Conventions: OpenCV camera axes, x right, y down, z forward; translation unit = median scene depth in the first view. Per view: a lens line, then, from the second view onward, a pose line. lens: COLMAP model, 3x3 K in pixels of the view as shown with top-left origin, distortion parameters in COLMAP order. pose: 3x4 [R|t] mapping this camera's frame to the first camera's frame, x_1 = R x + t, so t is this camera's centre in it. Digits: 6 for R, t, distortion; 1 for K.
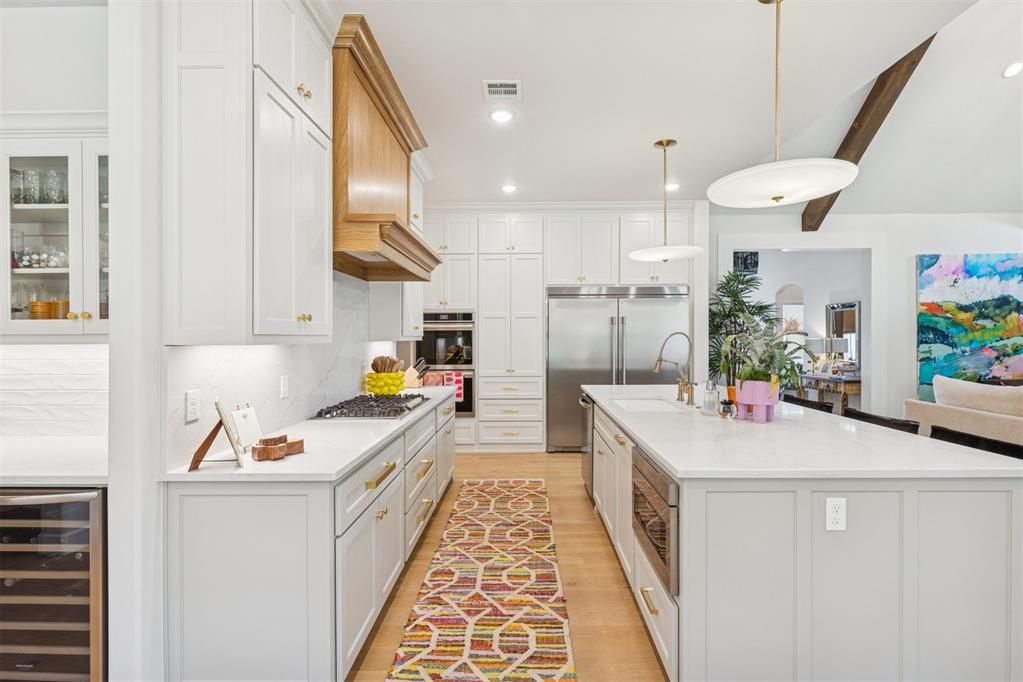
lens RADIAL K [[455.9, 0, 511.7], [0, 455.9, 337.3], [0, 0, 1]] dist [-0.001622, -0.000266]
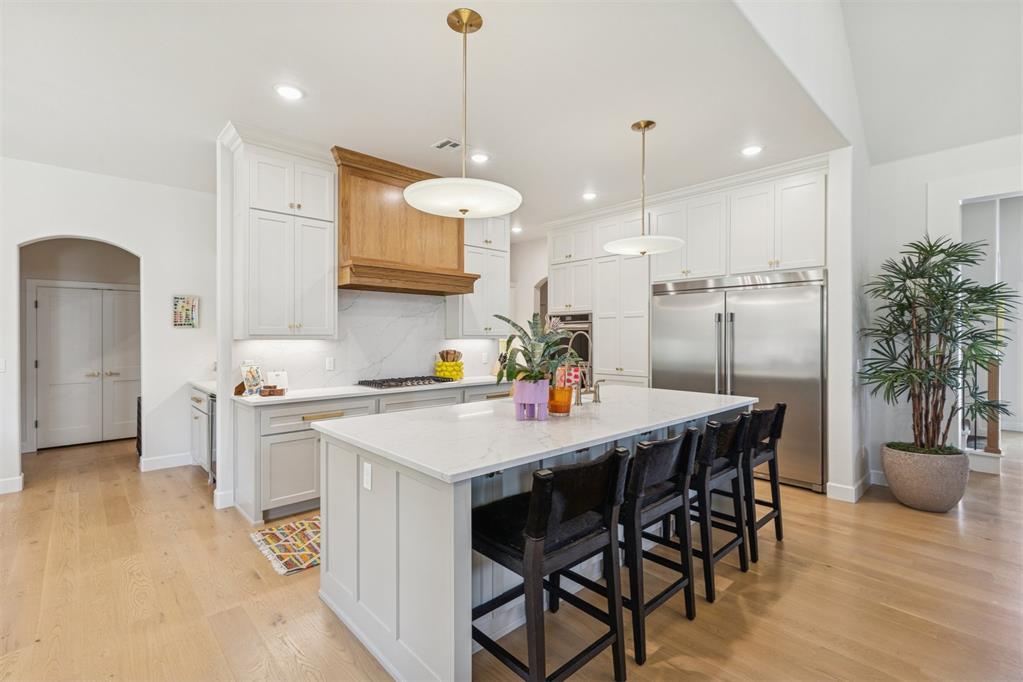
lens RADIAL K [[455.9, 0, 511.7], [0, 455.9, 337.3], [0, 0, 1]] dist [-0.001622, -0.000266]
pose [[0.694595, 0.012145, -0.719298, 0.691302], [-0.007079, 0.999924, 0.010047, -0.009651], [0.719366, -0.001887, 0.694629, 0.149487]]
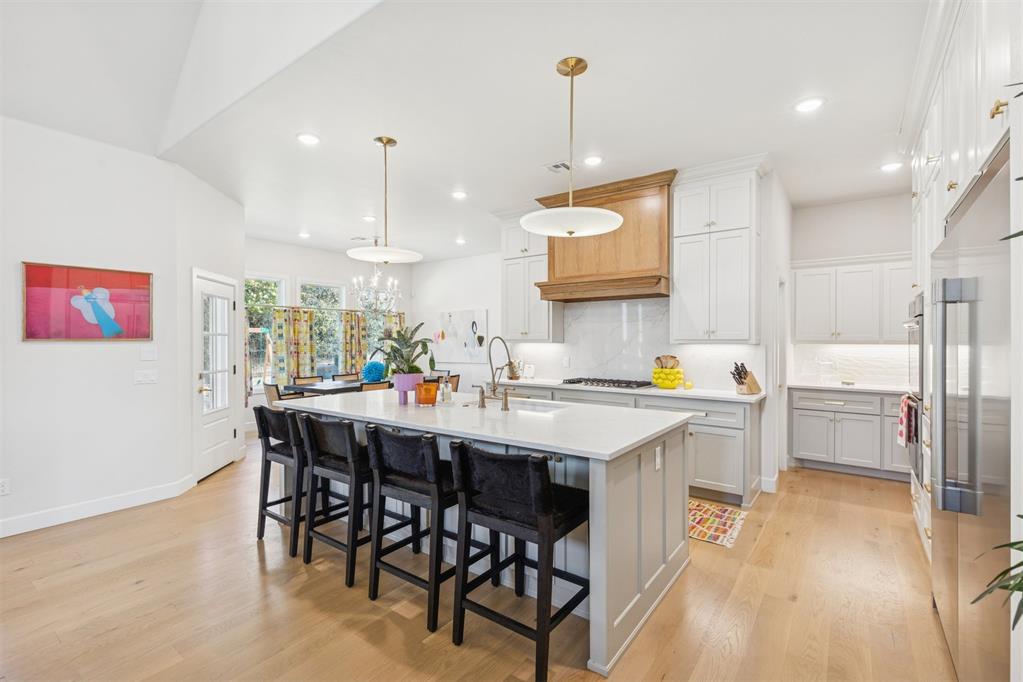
lens RADIAL K [[455.9, 0, 511.7], [0, 455.9, 337.3], [0, 0, 1]] dist [-0.001622, -0.000266]
pose [[-0.574112, 0.003748, -0.818768, 0.822588], [0.003344, 0.999992, 0.002233, -0.011254], [0.818770, -0.001456, -0.574120, 1.123582]]
